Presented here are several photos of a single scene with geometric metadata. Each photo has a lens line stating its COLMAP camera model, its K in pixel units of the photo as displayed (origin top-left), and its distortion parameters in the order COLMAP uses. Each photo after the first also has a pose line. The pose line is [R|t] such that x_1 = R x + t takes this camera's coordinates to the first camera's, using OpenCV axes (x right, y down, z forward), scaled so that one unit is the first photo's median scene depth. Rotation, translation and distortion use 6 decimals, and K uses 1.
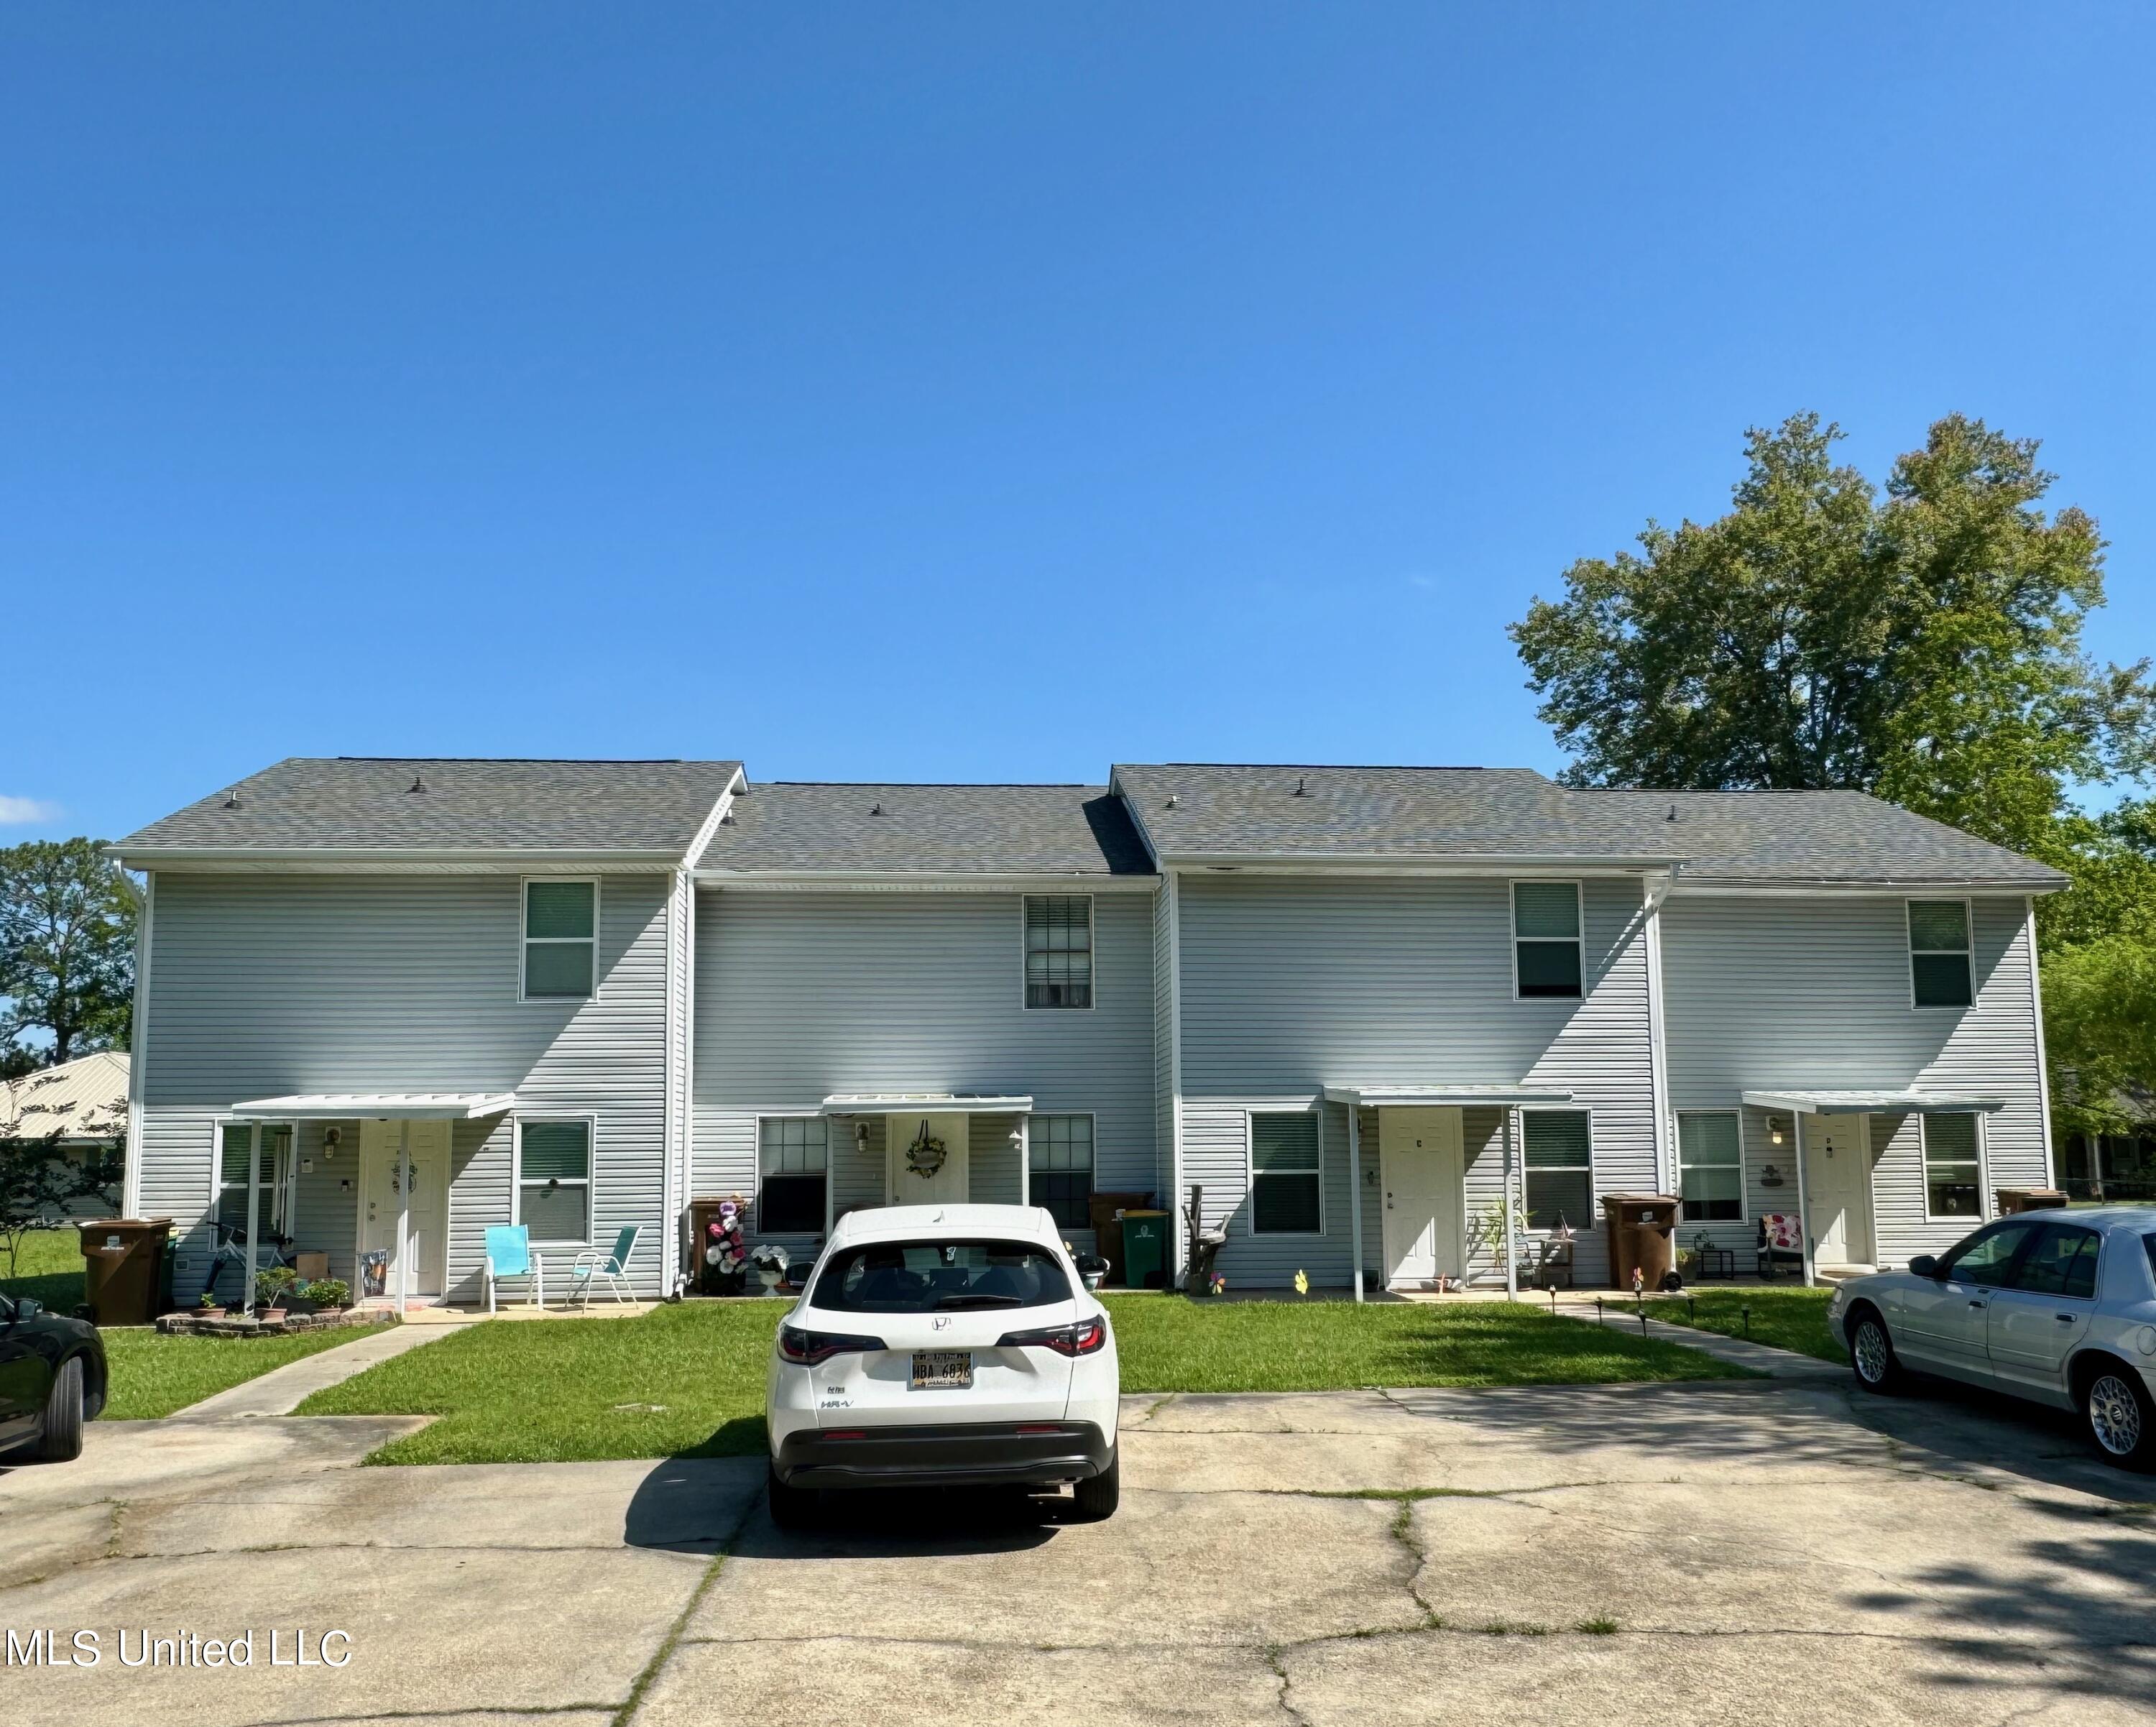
lens RADIAL K [[1738.3, 0, 1048.7], [0, 1738.3, 936.2], [0, 0, 1]] dist [0.005783, -0.000450]
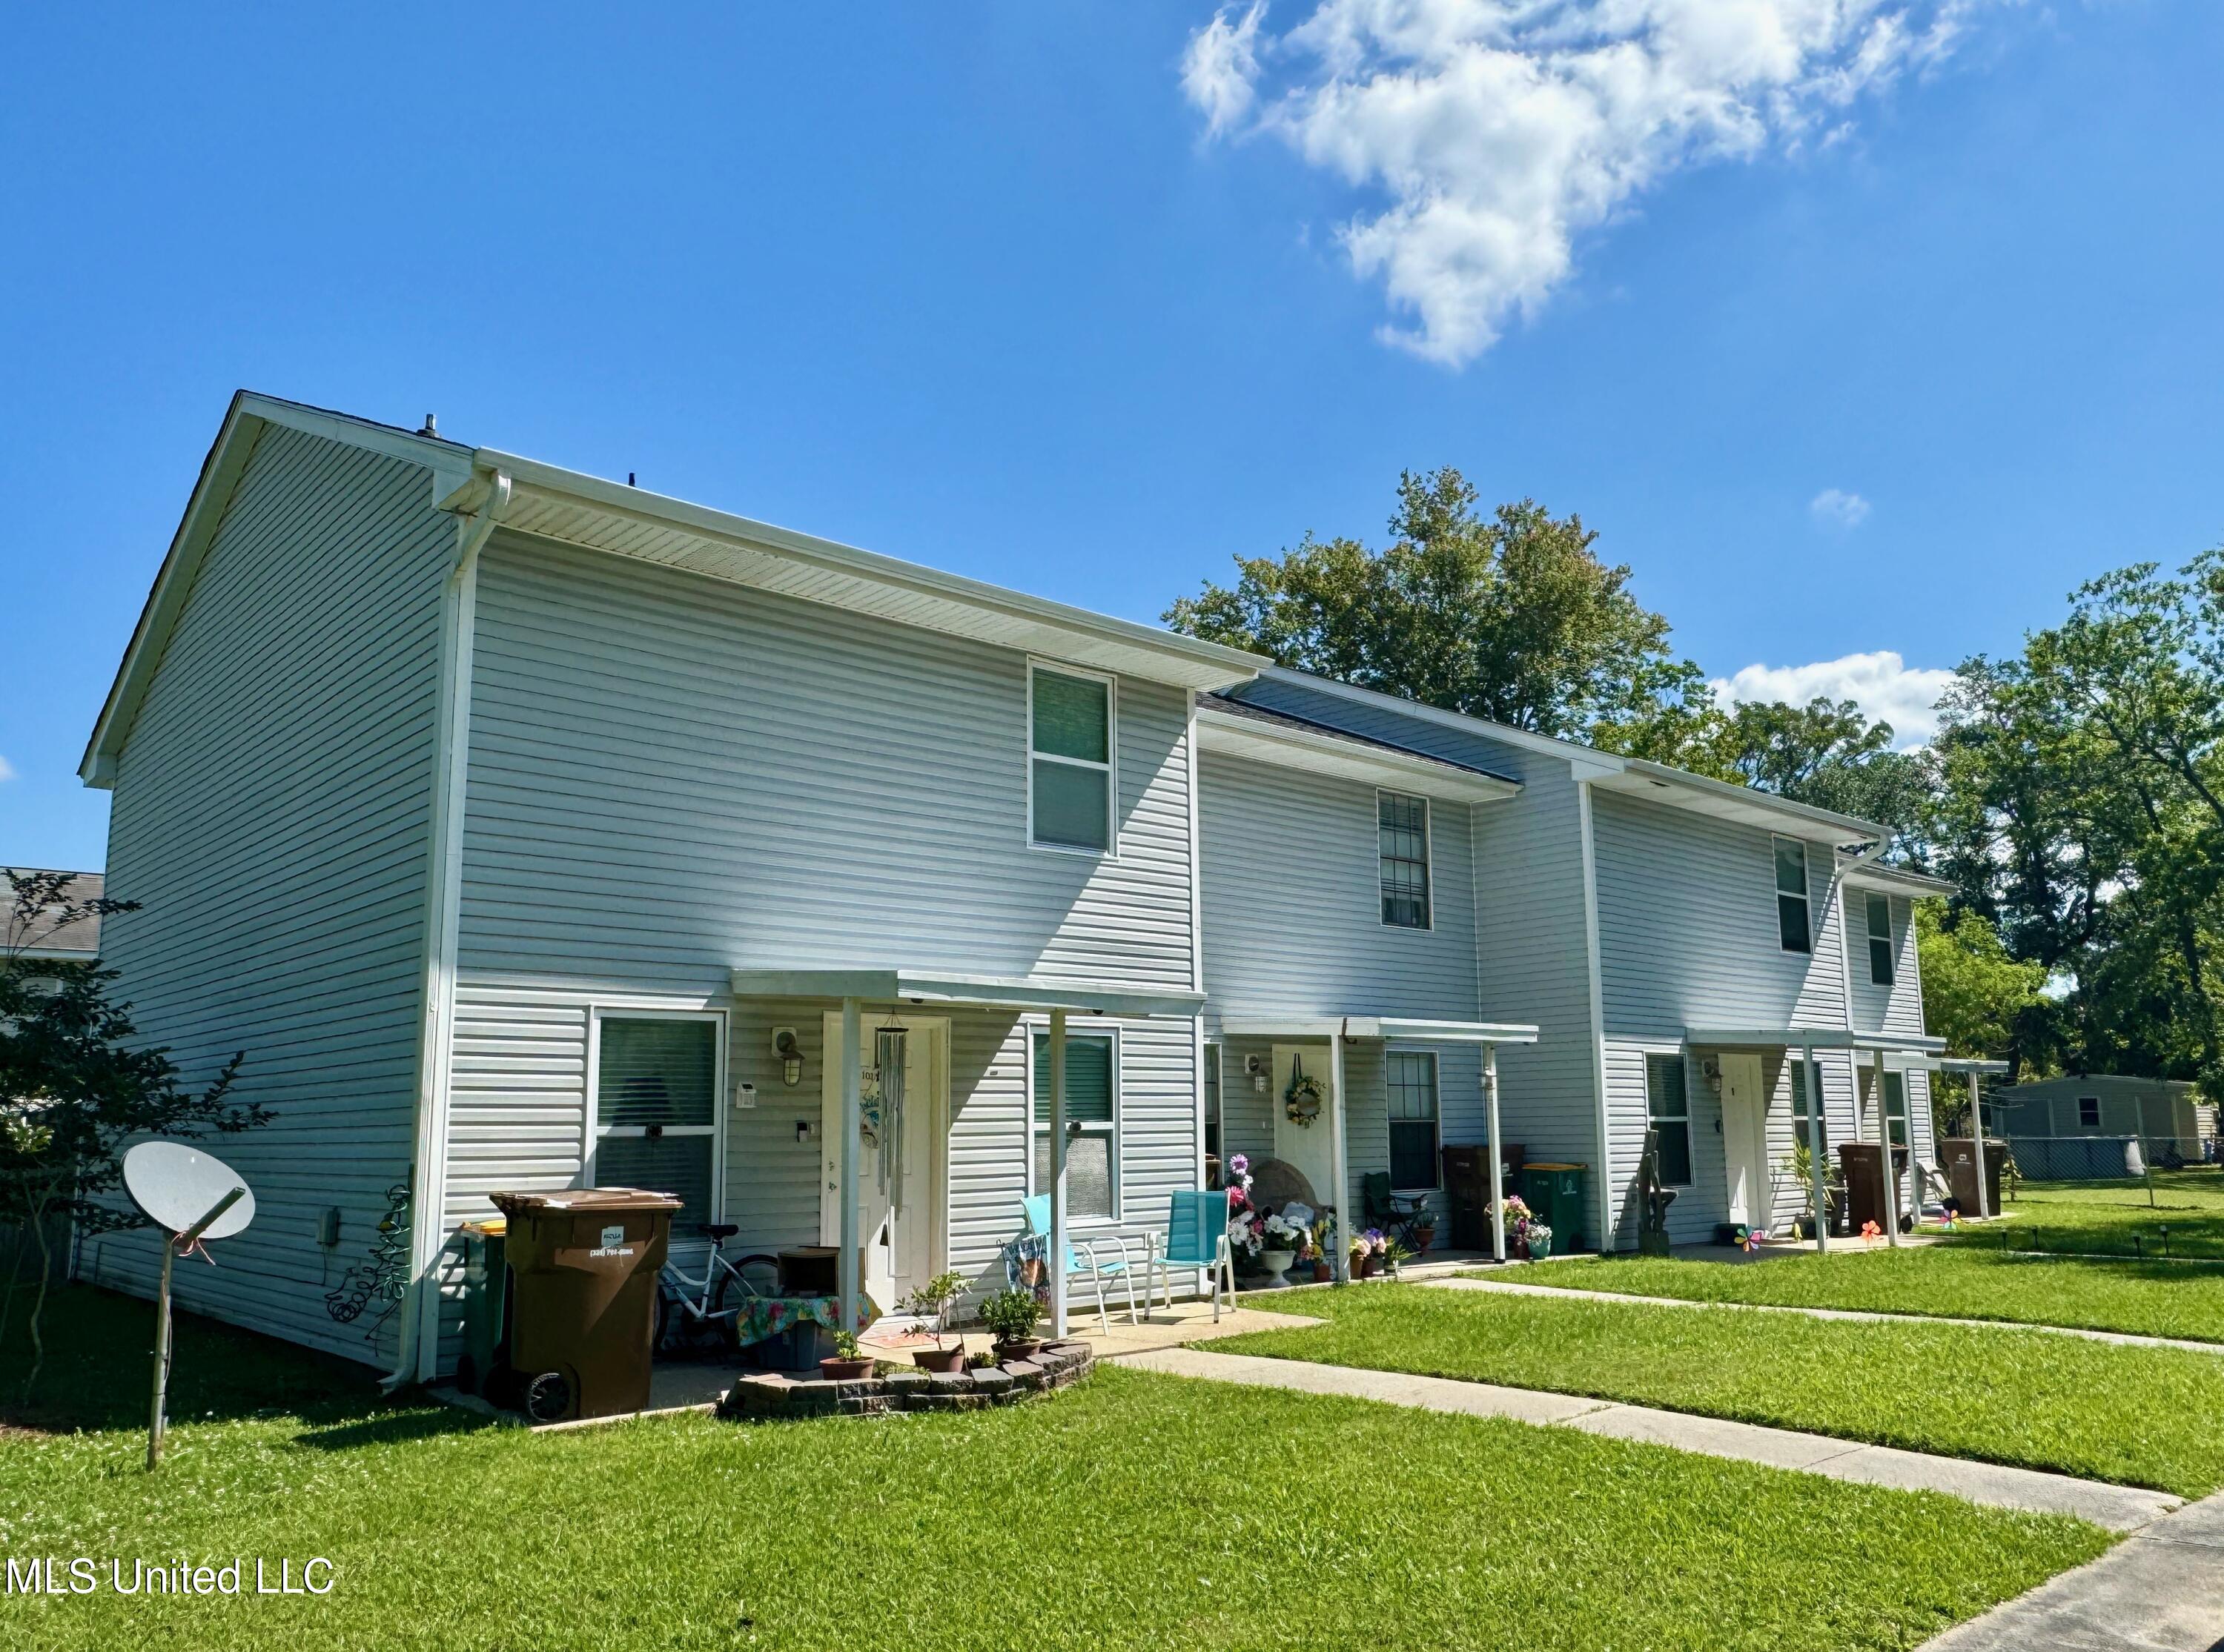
lens RADIAL K [[1615.9, 0, 1126.5], [0, 1615.9, 849.4], [0, 0, 1]] dist [-0.021041, 0.032269]
pose [[0.795533, 0.106767, 0.596430, -0.611086], [-0.078262, 0.994213, -0.073586, 0.077055], [-0.600835, 0.011862, 0.799285, 0.477779]]
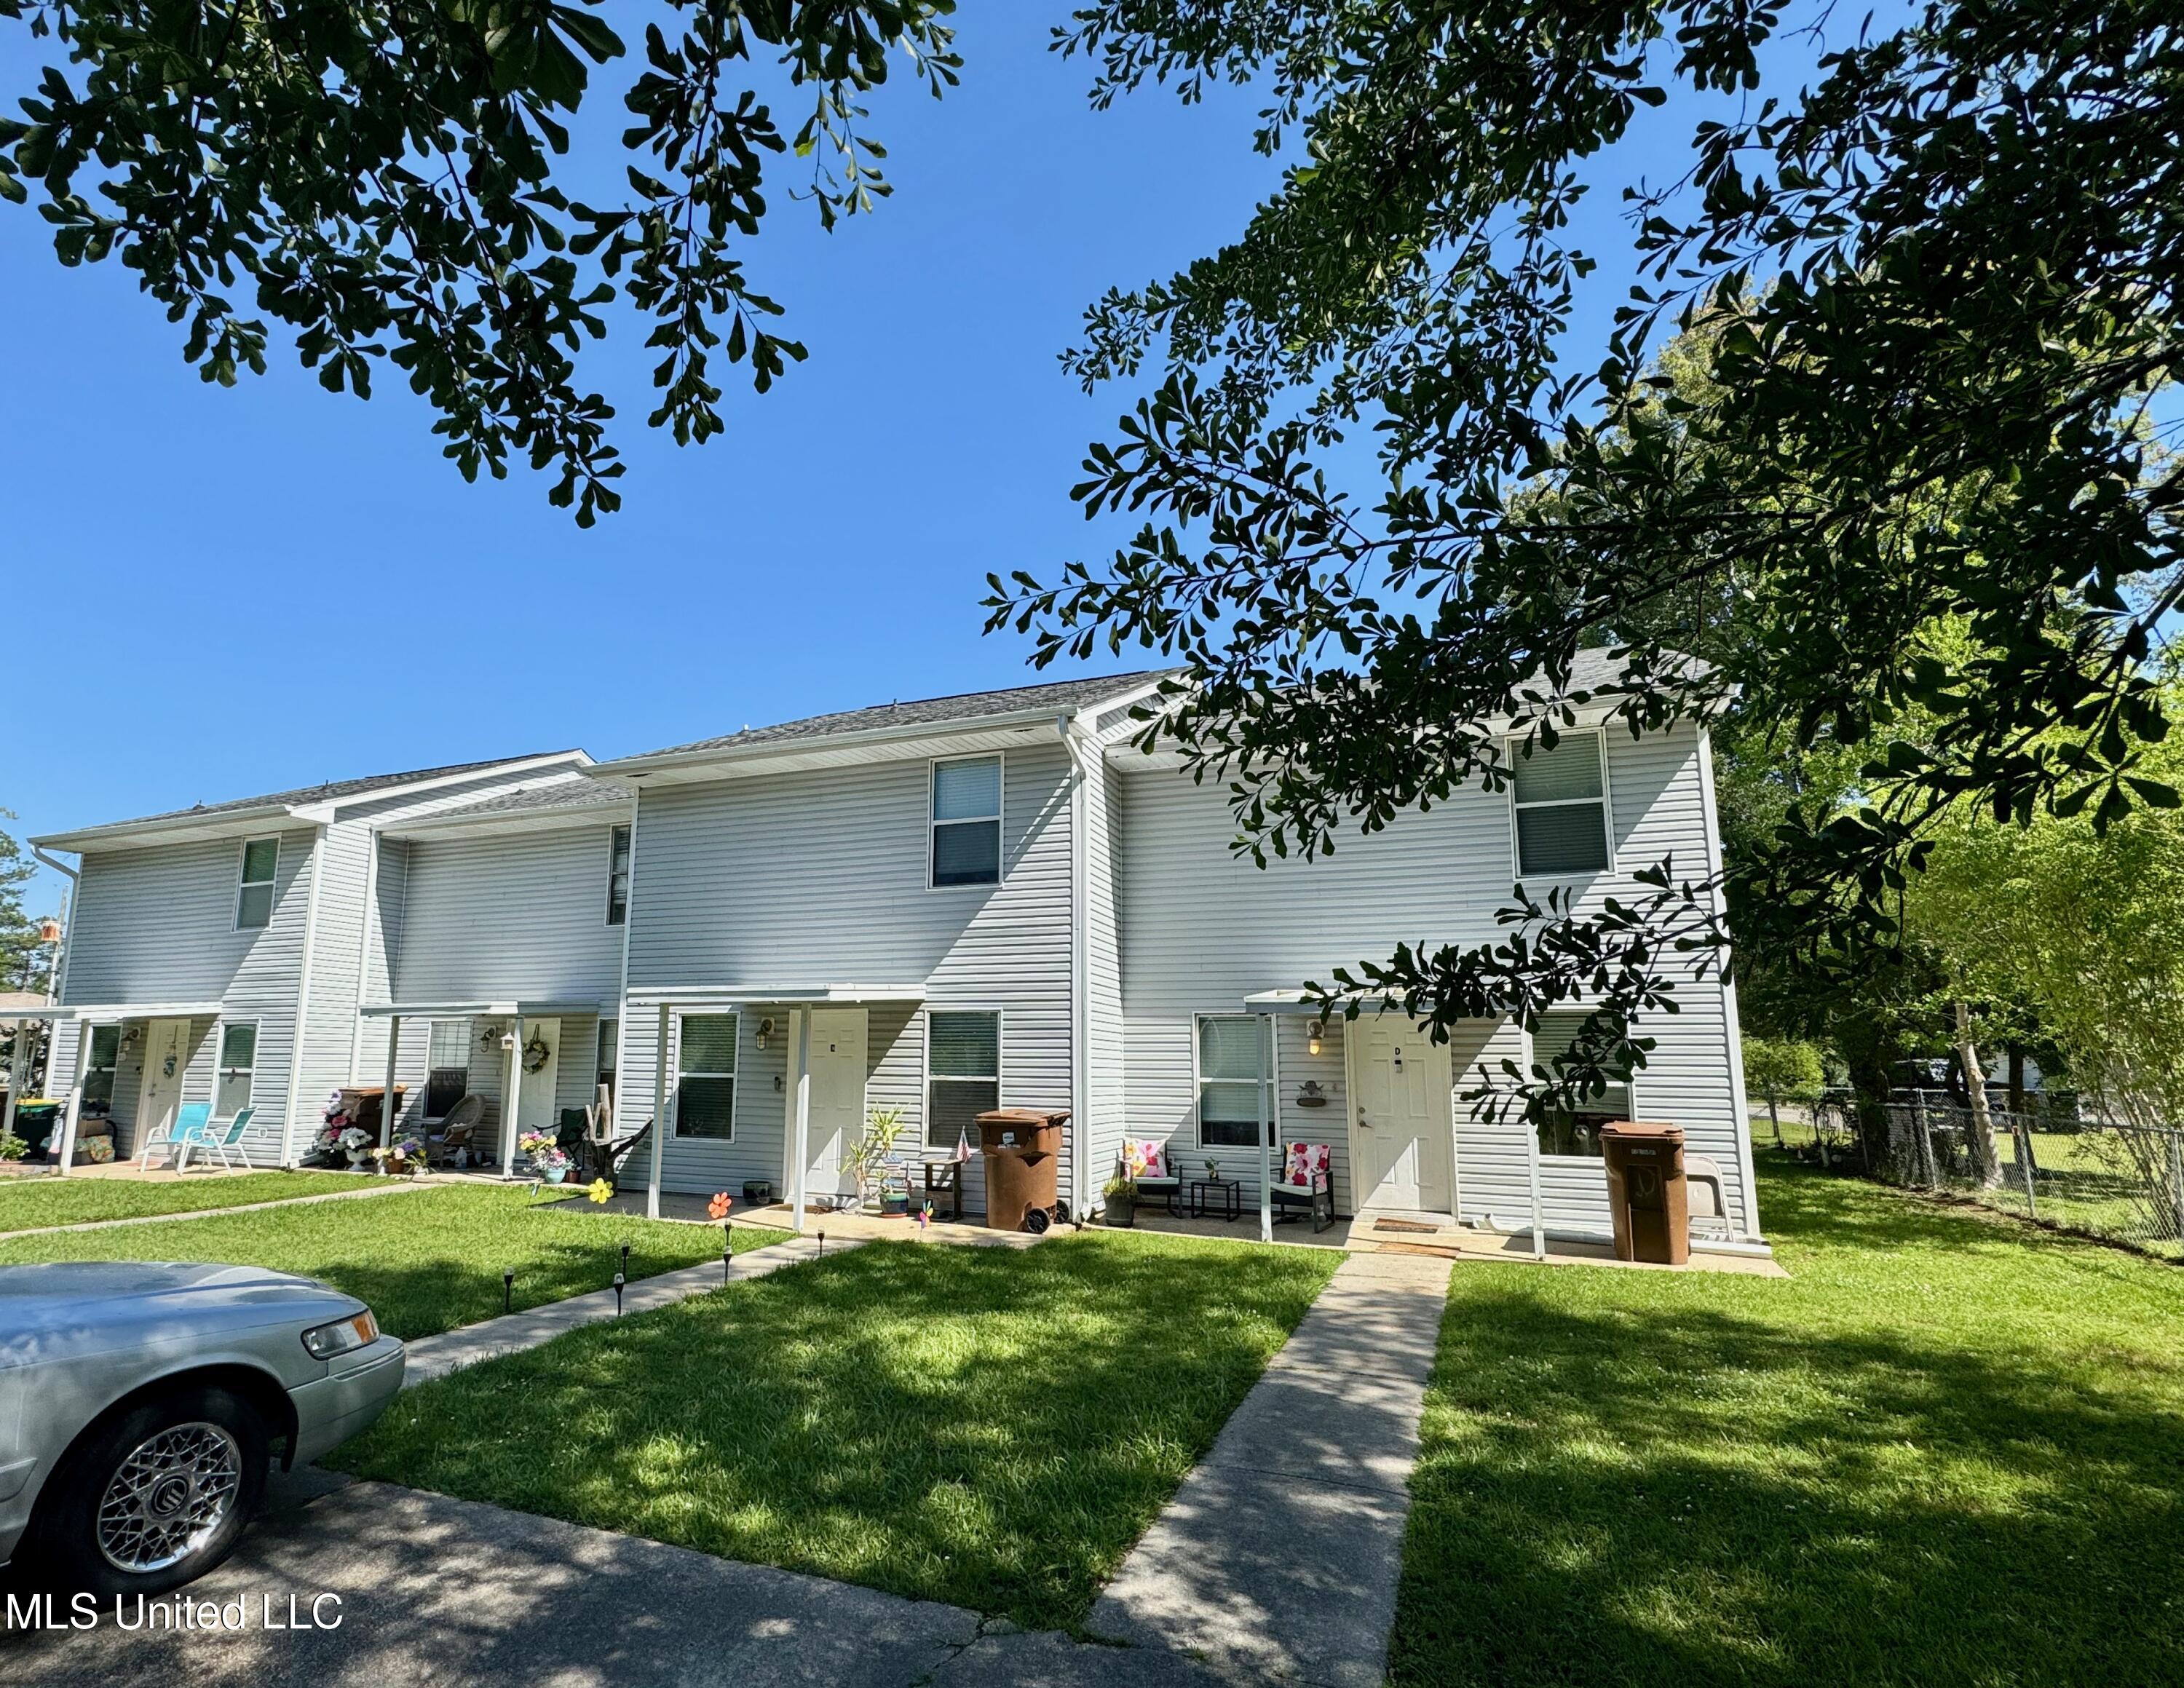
lens RADIAL K [[1124.8, 0, 982.5], [0, 1124.8, 872.6], [0, 0, 1]] dist [-0.005330, -0.000508]
pose [[0.880922, -0.065368, -0.468726, 0.571678], [0.039891, 0.997147, -0.064090, 0.066941], [0.471578, 0.037760, 0.881016, 0.499261]]
